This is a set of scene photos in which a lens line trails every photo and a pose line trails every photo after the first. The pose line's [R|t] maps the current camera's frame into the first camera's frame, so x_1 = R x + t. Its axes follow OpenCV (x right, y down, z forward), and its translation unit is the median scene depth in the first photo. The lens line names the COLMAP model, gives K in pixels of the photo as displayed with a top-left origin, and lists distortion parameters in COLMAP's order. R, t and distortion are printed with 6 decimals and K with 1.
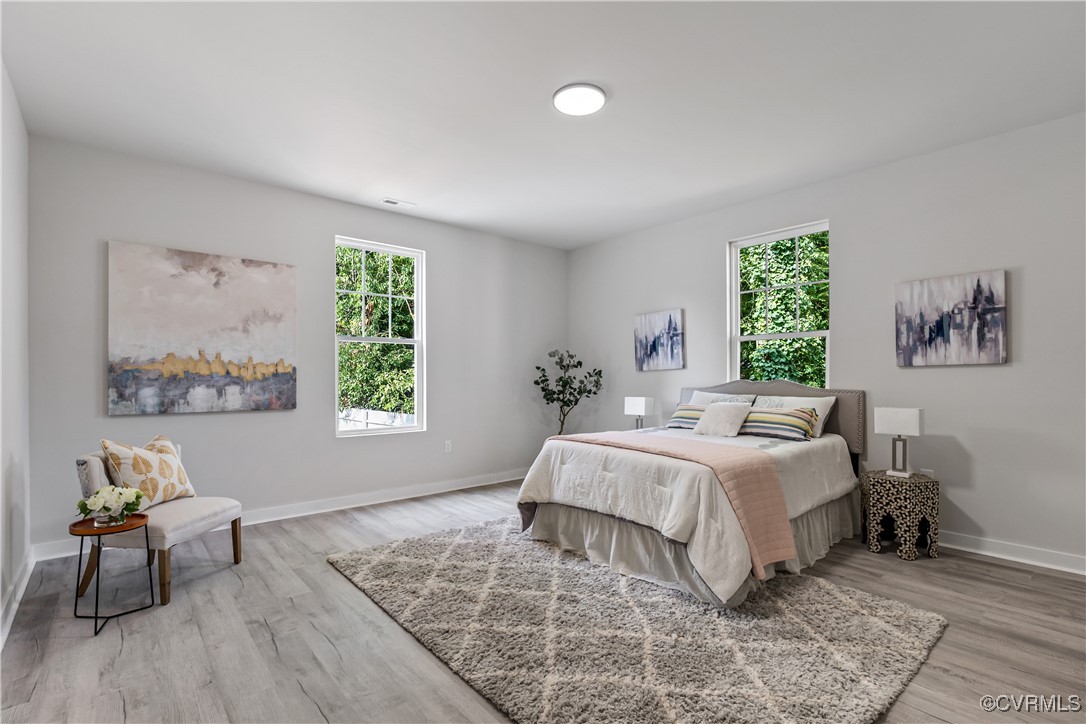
lens RADIAL K [[500.4, 0, 541.0], [0, 500.4, 365.4], [0, 0, 1]] dist [-0.002110, 0.000365]
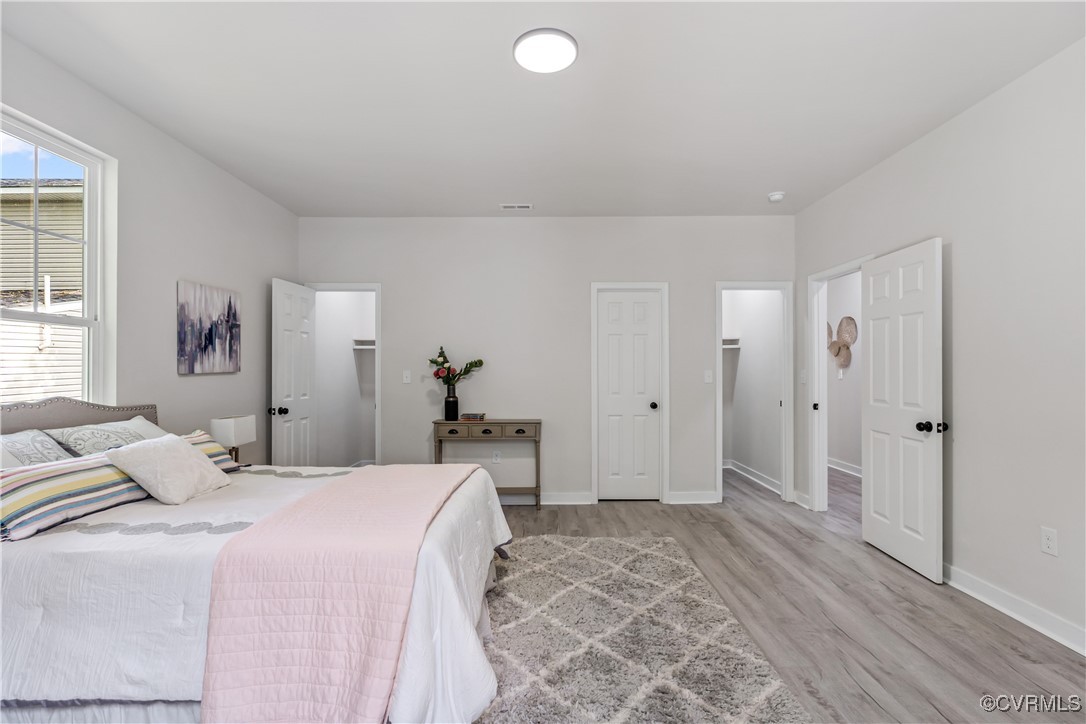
lens RADIAL K [[500.4, 0, 542.2], [0, 500.4, 366.6], [0, 0, 1]] dist [-0.002110, 0.000365]
pose [[-0.752034, 0.010922, 0.659034, -0.376506], [0.001523, 0.999889, -0.014834, 0.002915], [-0.659122, -0.010152, -0.751967, 1.325384]]
